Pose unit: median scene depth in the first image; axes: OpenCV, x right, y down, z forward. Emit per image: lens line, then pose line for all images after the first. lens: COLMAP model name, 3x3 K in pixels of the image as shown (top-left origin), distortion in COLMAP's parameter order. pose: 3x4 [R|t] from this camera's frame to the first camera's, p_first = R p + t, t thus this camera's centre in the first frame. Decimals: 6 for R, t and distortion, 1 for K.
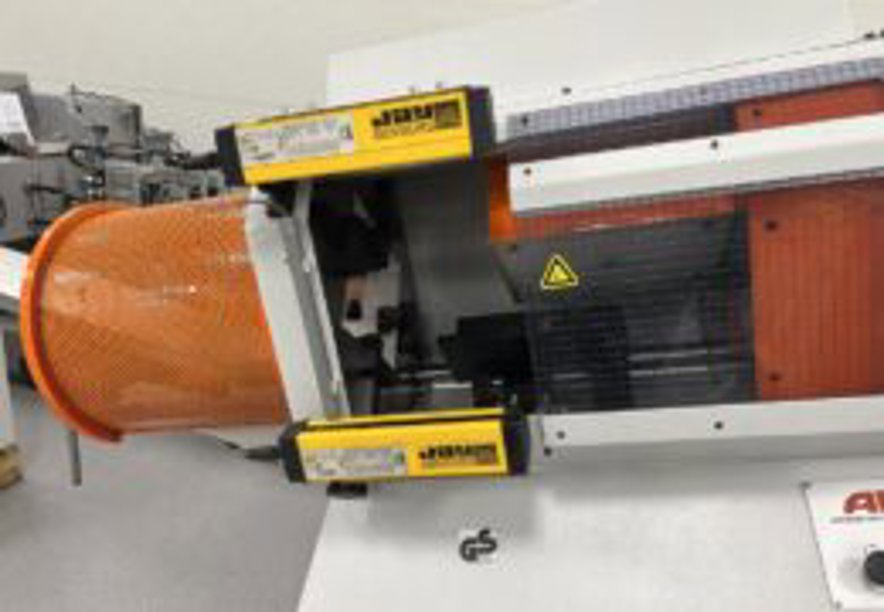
lens RADIAL K [[686.5, 0, 473.9], [0, 686.5, 337.5], [0, 0, 1]] dist [0.030803, -0.002518]
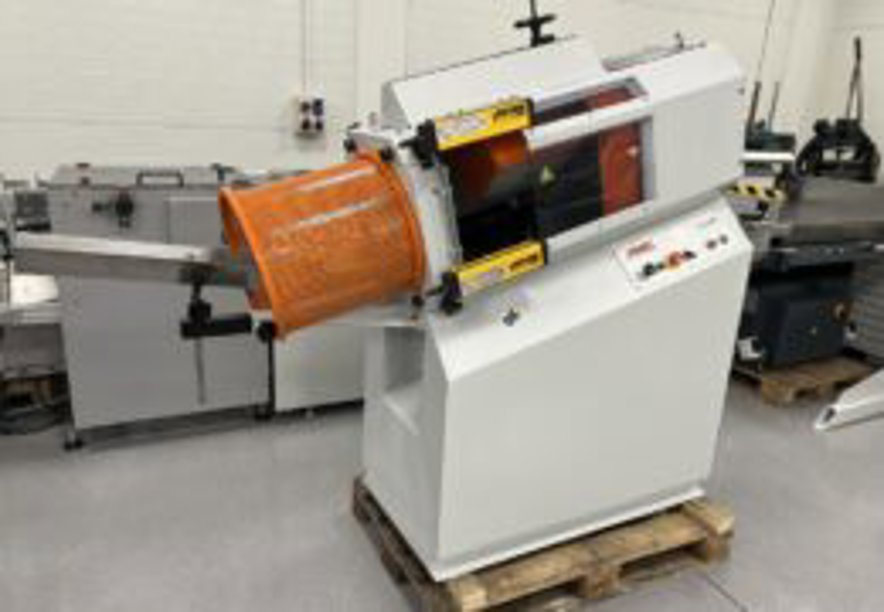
lens RADIAL K [[686.5, 0, 473.9], [0, 686.5, 337.5], [0, 0, 1]] dist [0.030803, -0.002518]
pose [[0.757814, -0.267295, 0.595207, -1.597244], [0.237662, 0.962648, 0.129716, 0.078949], [-0.607647, 0.043157, 0.793033, -0.683701]]
